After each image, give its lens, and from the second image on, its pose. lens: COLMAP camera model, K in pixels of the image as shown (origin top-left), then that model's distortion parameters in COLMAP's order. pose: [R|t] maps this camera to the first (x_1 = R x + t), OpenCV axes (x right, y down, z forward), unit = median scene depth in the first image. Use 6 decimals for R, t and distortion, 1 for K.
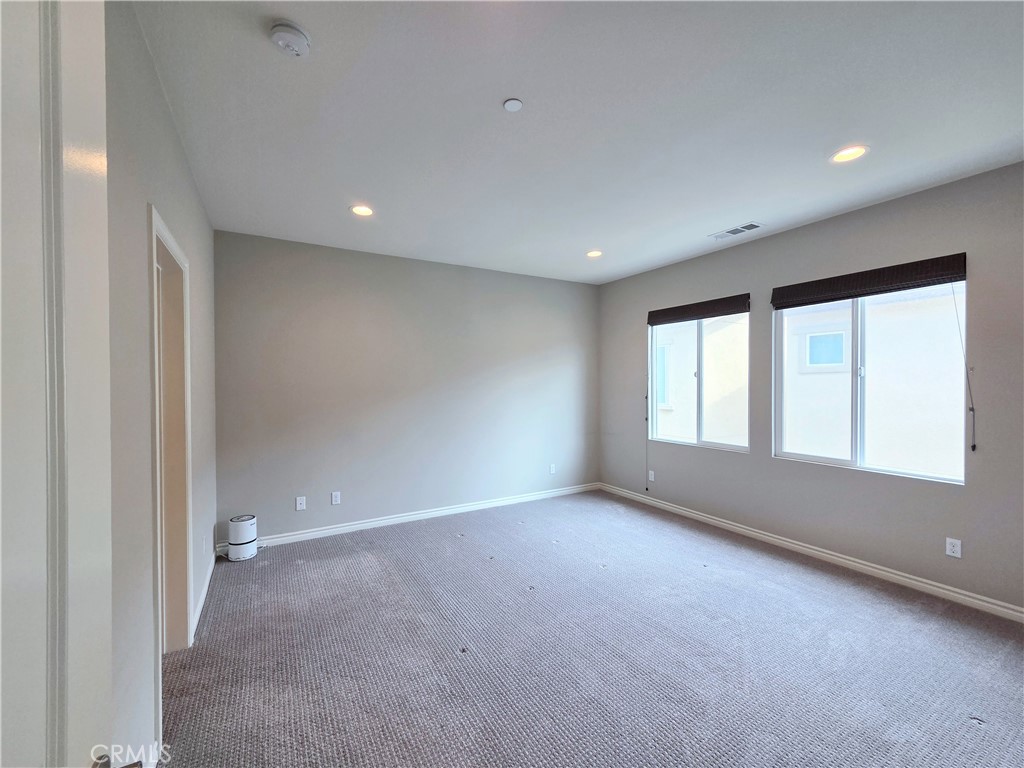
lens RADIAL K [[430.6, 0, 512.0], [0, 430.6, 384.0], [0, 0, 1]] dist [-0.000659, -0.000142]
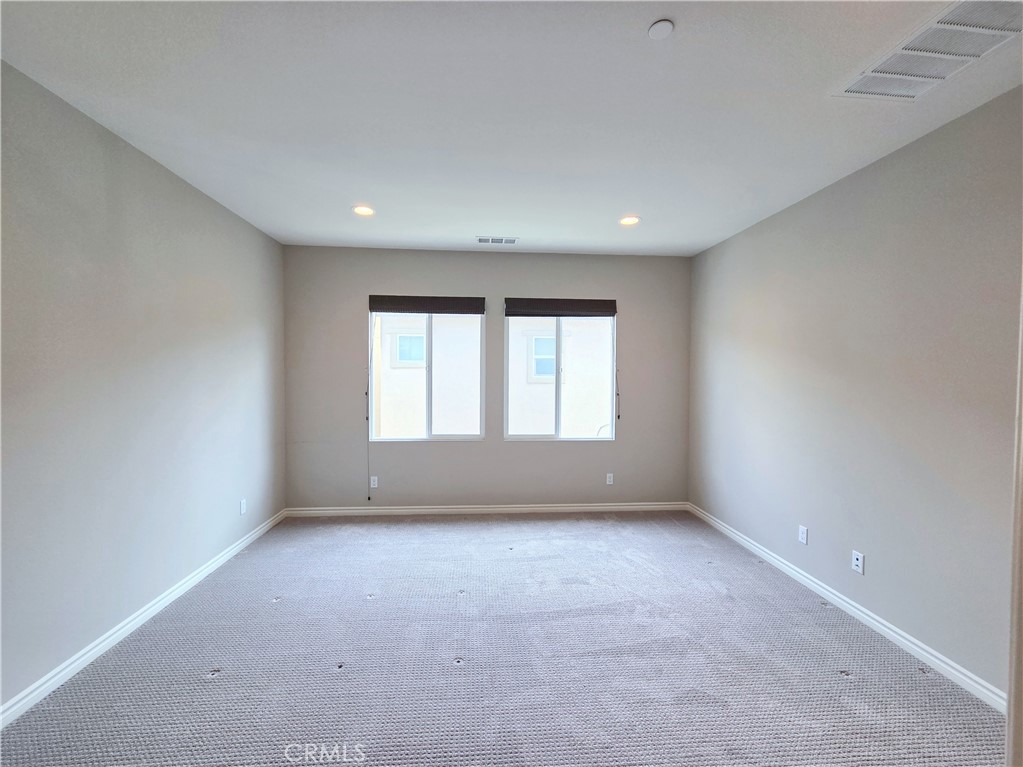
lens RADIAL K [[422.2, 0, 509.8], [0, 422.2, 387.2], [0, 0, 1]] dist [0.000741, 0.003397]
pose [[0.427392, -0.015481, 0.903934, -0.408408], [-0.004424, 0.999806, 0.019215, 0.000251], [-0.904056, -0.012211, 0.427240, 0.457564]]
